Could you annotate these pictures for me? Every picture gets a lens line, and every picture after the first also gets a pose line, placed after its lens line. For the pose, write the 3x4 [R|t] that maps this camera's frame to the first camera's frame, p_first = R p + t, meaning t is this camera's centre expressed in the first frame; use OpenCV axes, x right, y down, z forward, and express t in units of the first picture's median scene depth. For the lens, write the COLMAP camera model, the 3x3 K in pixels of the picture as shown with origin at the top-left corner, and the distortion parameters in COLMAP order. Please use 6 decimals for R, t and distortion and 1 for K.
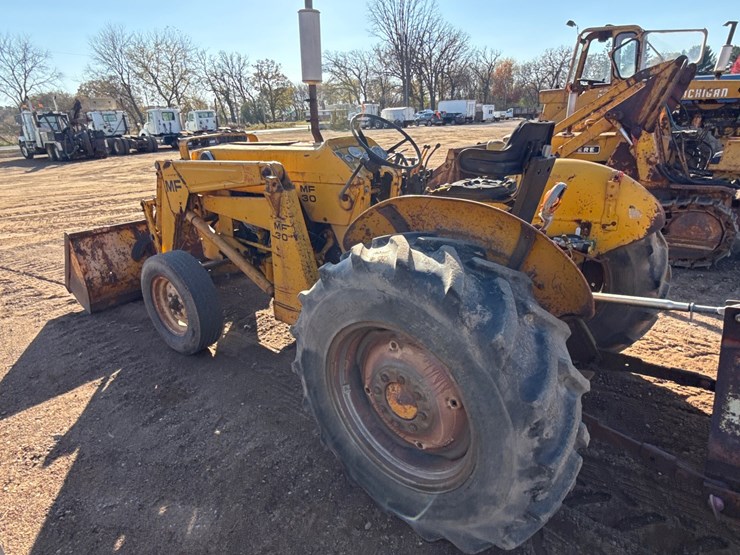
lens RADIAL K [[437.5, 0, 368.5], [0, 437.5, 278.4], [0, 0, 1]] dist [-0.001442, 0.003524]
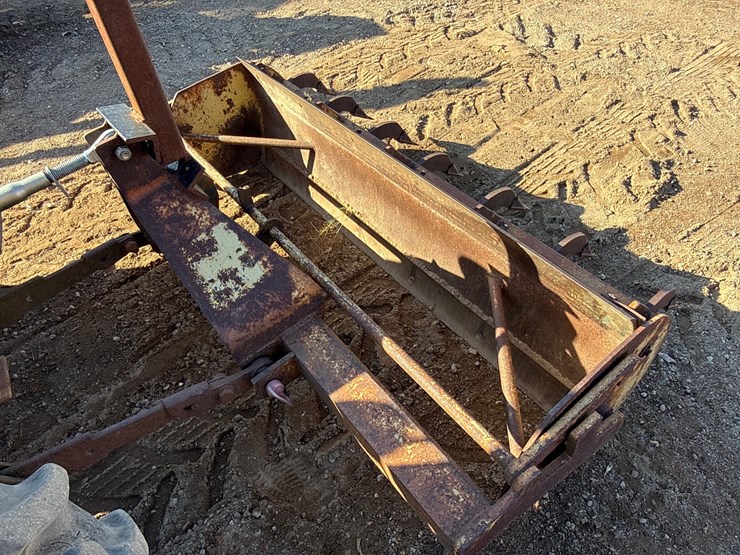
lens RADIAL K [[532.0, 0, 373.5], [0, 532.0, 278.2], [0, 0, 1]] dist [-0.003614, 0.002199]
pose [[0.212130, -0.671215, 0.710261, 0.105930], [0.377096, 0.726734, 0.574157, -0.026957], [-0.901554, 0.146041, 0.407275, 0.153536]]
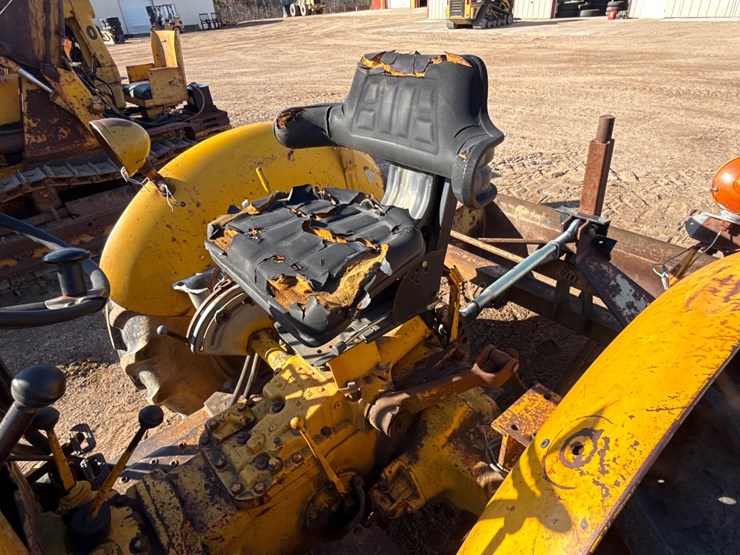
lens RADIAL K [[437.5, 0, 372.5], [0, 437.5, 279.7], [0, 0, 1]] dist [-0.001442, 0.003524]
pose [[0.153272, -0.511045, 0.845778, -0.057687], [0.393295, 0.816731, 0.422220, -0.166176], [-0.906547, 0.267926, 0.326173, 0.424616]]
